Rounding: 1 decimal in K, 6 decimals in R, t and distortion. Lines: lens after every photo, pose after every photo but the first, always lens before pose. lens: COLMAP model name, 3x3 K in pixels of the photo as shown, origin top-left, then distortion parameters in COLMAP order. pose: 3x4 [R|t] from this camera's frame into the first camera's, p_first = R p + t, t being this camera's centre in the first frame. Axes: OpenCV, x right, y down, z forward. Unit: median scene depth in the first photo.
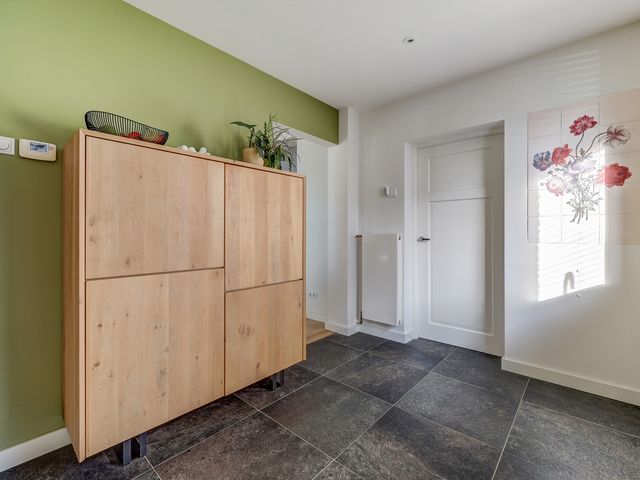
lens RADIAL K [[291.5, 0, 320.9], [0, 291.5, 237.4], [0, 0, 1]] dist [0.002557, 0.000424]
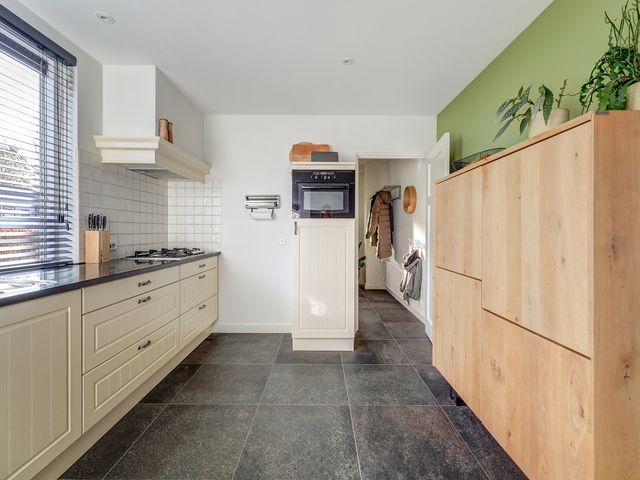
lens RADIAL K [[298.9, 0, 320.5], [0, 298.9, 232.9], [0, 0, 1]] dist [-0.000172, 0.000056]
pose [[-0.747881, 0.005351, -0.663811, 0.627412], [-0.005168, 0.999890, 0.013882, -0.054277], [0.663812, 0.013813, -0.747772, 1.287326]]
